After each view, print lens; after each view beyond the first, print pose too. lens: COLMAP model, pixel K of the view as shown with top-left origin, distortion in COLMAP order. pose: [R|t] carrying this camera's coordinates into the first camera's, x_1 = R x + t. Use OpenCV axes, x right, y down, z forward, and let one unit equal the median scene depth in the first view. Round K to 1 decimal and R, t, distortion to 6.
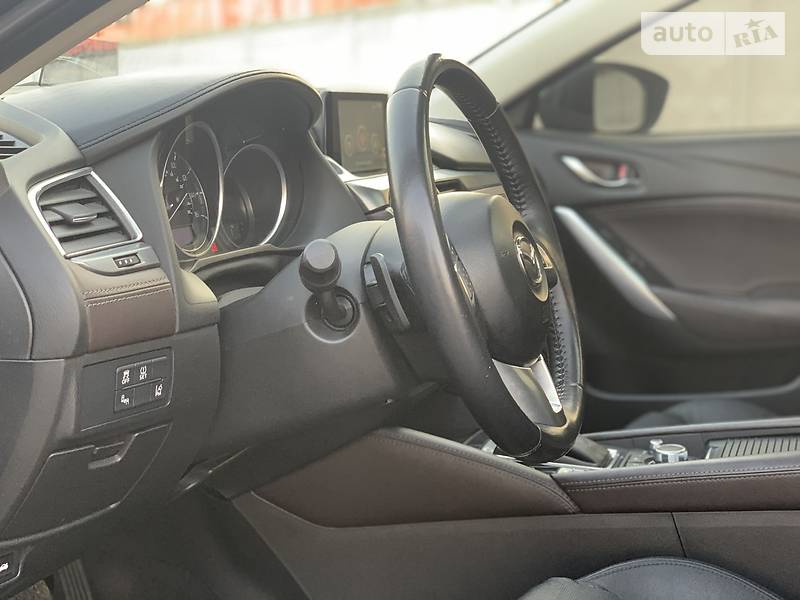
lens RADIAL K [[1197.5, 0, 400.0], [0, 1197.5, 300.0], [0, 0, 1]] dist [0.006797, 0.116063]
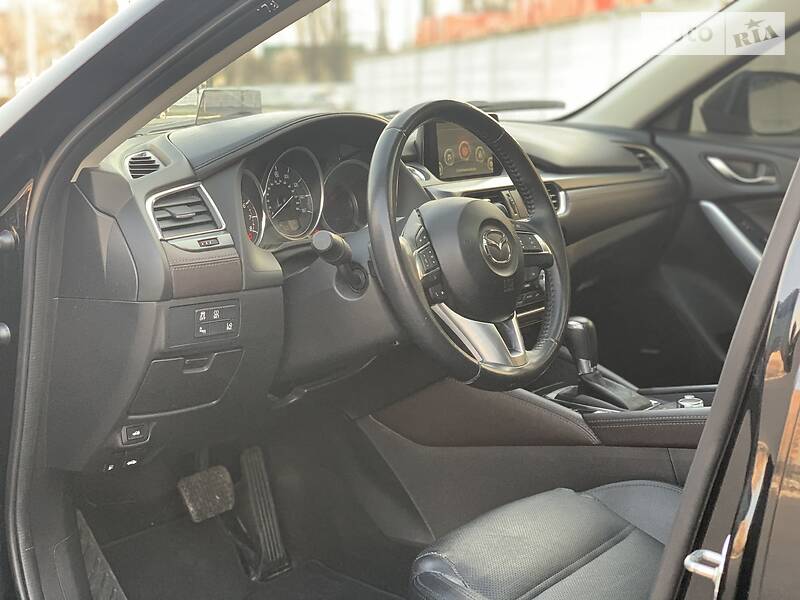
lens RADIAL K [[1197.5, 0, 400.0], [0, 1197.5, 300.0], [0, 0, 1]] dist [0.006797, 0.116063]
pose [[0.953643, 0.031788, -0.299256, 0.467632], [-0.026975, 0.999432, 0.020202, 0.003763], [0.299728, -0.011193, 0.953959, -0.412349]]
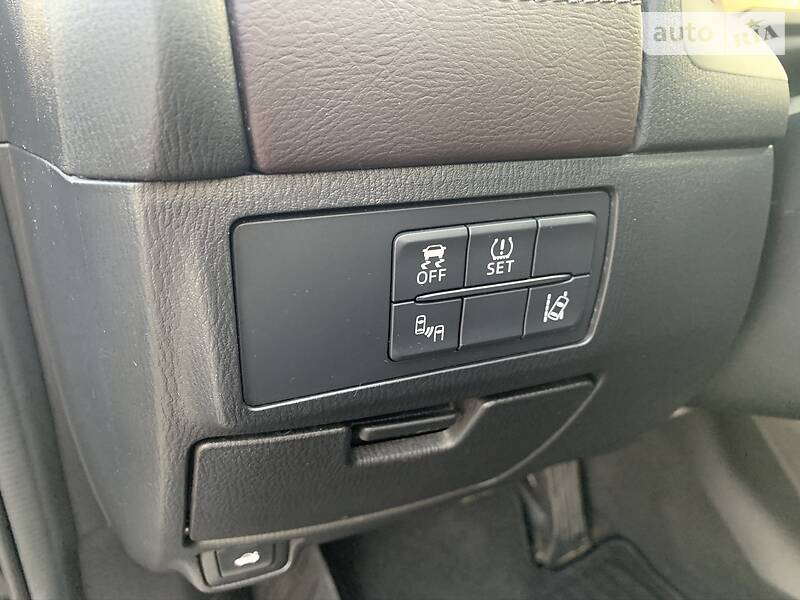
lens RADIAL K [[657.8, 0, 400.0], [0, 657.8, 300.0], [0, 0, 1]] dist [0.005485, 0.000513]
pose [[0.791921, 0.201114, -0.576554, -0.123092], [-0.081009, 0.970462, 0.227248, 0.031790], [0.605226, -0.133256, 0.784821, 0.803999]]
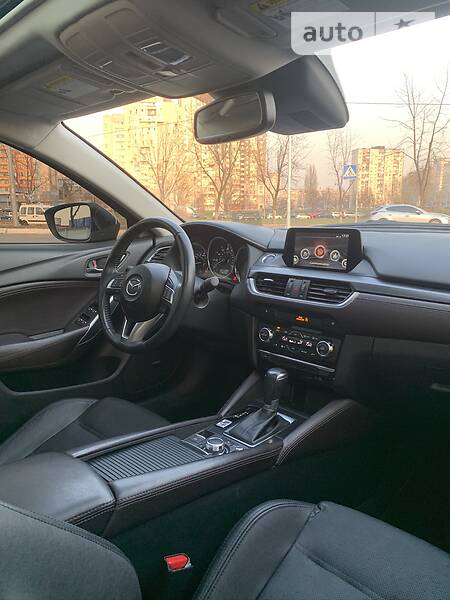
lens RADIAL K [[493.4, 0, 225.0], [0, 493.4, 300.0], [0, 0, 1]] dist [0.005485, 0.000513]
pose [[-0.412941, 0.161416, -0.896340, 1.259416], [-0.136013, 0.962203, 0.235937, -0.366273], [0.900544, 0.219342, -0.375379, 1.880713]]
